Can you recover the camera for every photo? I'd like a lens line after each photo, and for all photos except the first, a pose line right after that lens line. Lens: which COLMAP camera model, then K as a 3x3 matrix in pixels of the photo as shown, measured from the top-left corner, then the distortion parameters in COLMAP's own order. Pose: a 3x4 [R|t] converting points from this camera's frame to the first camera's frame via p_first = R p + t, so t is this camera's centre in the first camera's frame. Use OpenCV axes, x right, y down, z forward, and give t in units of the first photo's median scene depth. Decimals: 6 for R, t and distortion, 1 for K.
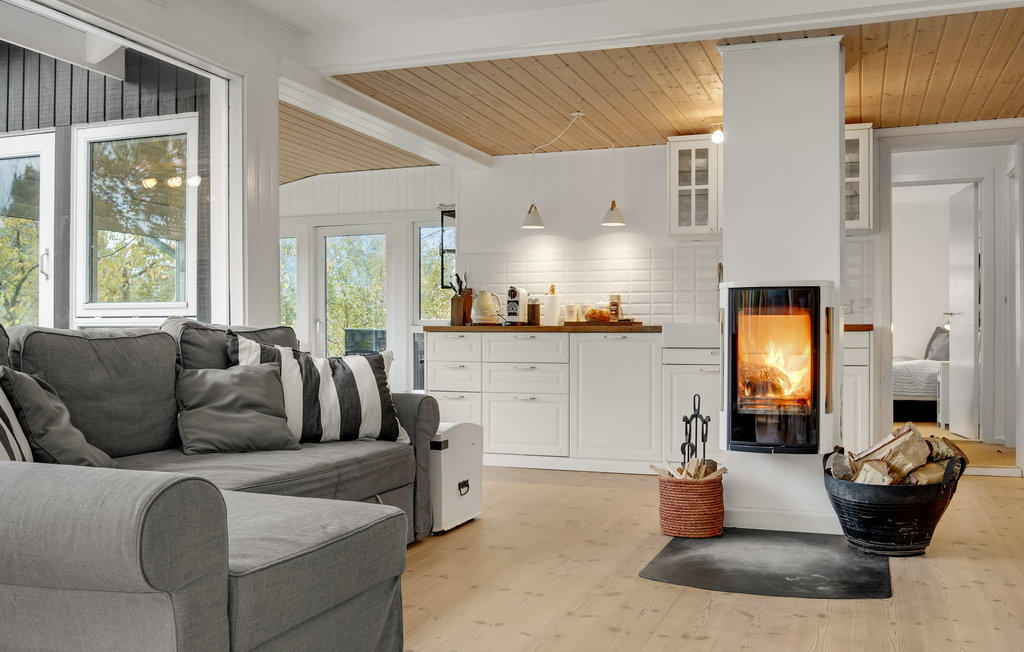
lens RADIAL K [[938.1, 0, 508.3], [0, 938.1, 334.2], [0, 0, 1]] dist [-0.038890, 0.000000]
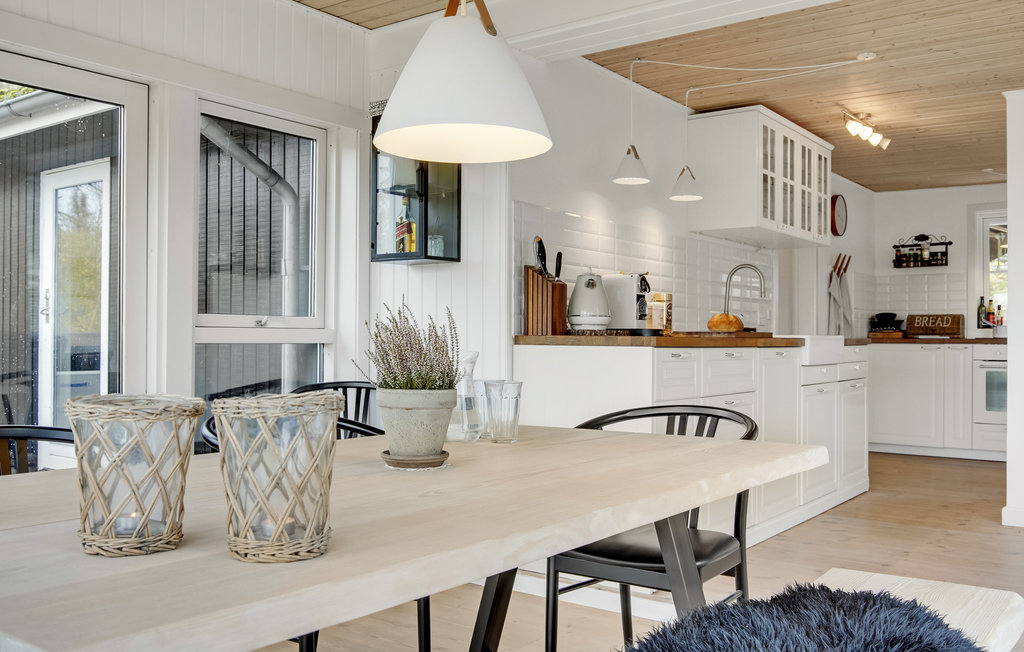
lens RADIAL K [[892.7, 0, 513.3], [0, 892.7, 333.4], [0, 0, 1]] dist [-0.016028, -0.000712]
pose [[0.277954, 0.004537, 0.960584, -0.885166], [-0.007247, 0.999970, -0.002626, -0.014355], [-0.960567, -0.006232, 0.277979, 1.411378]]
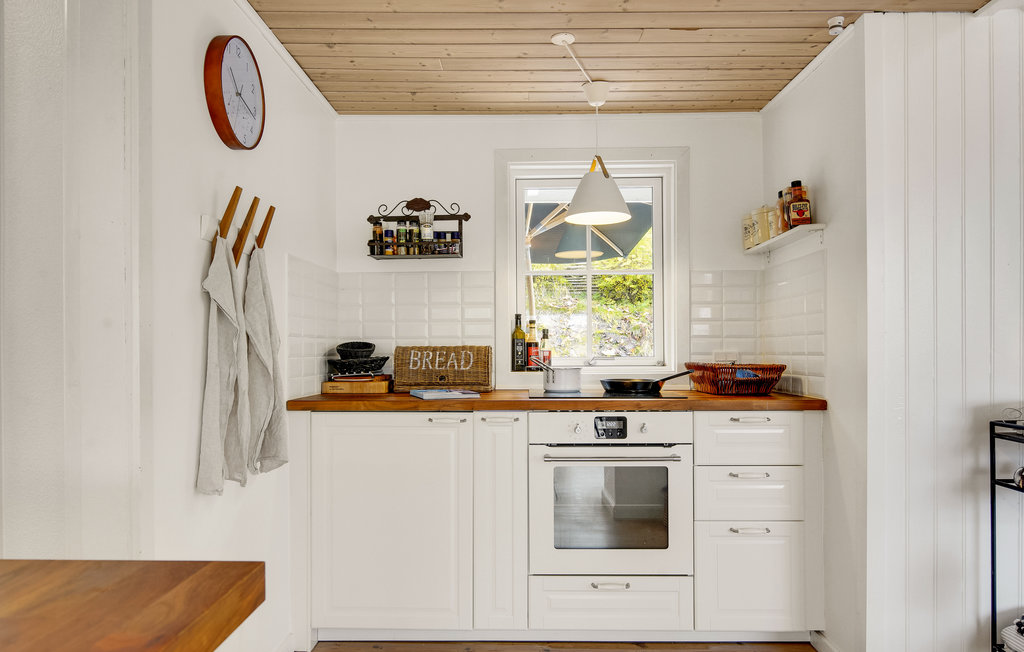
lens RADIAL K [[649.1, 0, 513.0], [0, 649.1, 336.8], [0, 0, 1]] dist [-0.006043, -0.000278]
pose [[-0.343543, 0.014388, 0.939027, 0.360554], [0.001133, 0.999888, -0.014906, -0.061830], [-0.939136, -0.004057, -0.343521, 1.266904]]
